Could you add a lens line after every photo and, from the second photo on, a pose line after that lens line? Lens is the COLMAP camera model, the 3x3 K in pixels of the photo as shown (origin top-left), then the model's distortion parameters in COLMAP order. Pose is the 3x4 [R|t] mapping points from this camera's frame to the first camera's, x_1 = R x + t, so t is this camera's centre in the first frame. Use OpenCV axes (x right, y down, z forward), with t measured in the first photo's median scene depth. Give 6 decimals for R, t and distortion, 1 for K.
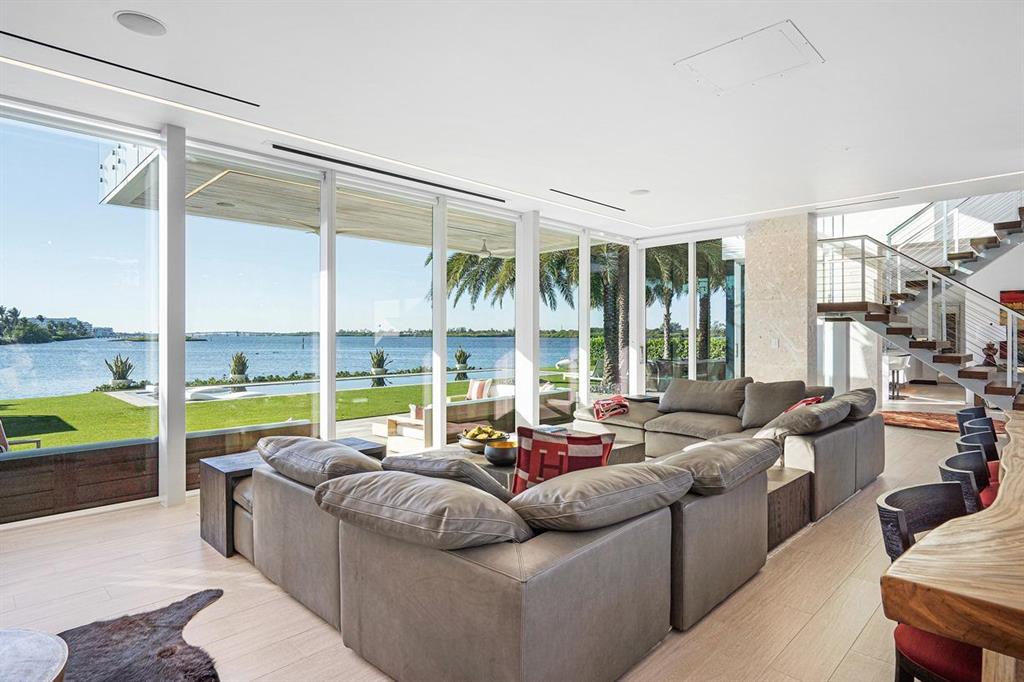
lens RADIAL K [[551.5, 0, 509.9], [0, 551.5, 339.2], [0, 0, 1]] dist [-0.000126, 0.000050]
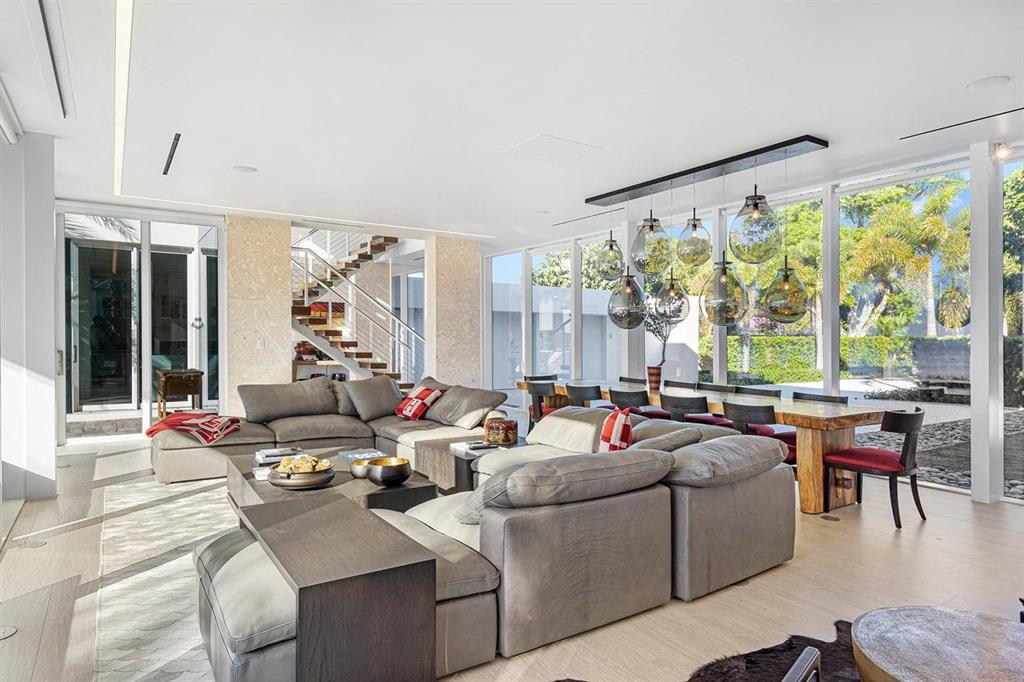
lens RADIAL K [[605.8, 0, 510.1], [0, 605.8, 339.3], [0, 0, 1]] dist [-0.000730, -0.000045]
pose [[0.203518, -0.003978, 0.979063, -0.497179], [0.001995, 0.999991, 0.003648, -0.004509], [-0.979069, 0.001210, 0.203524, 0.338635]]
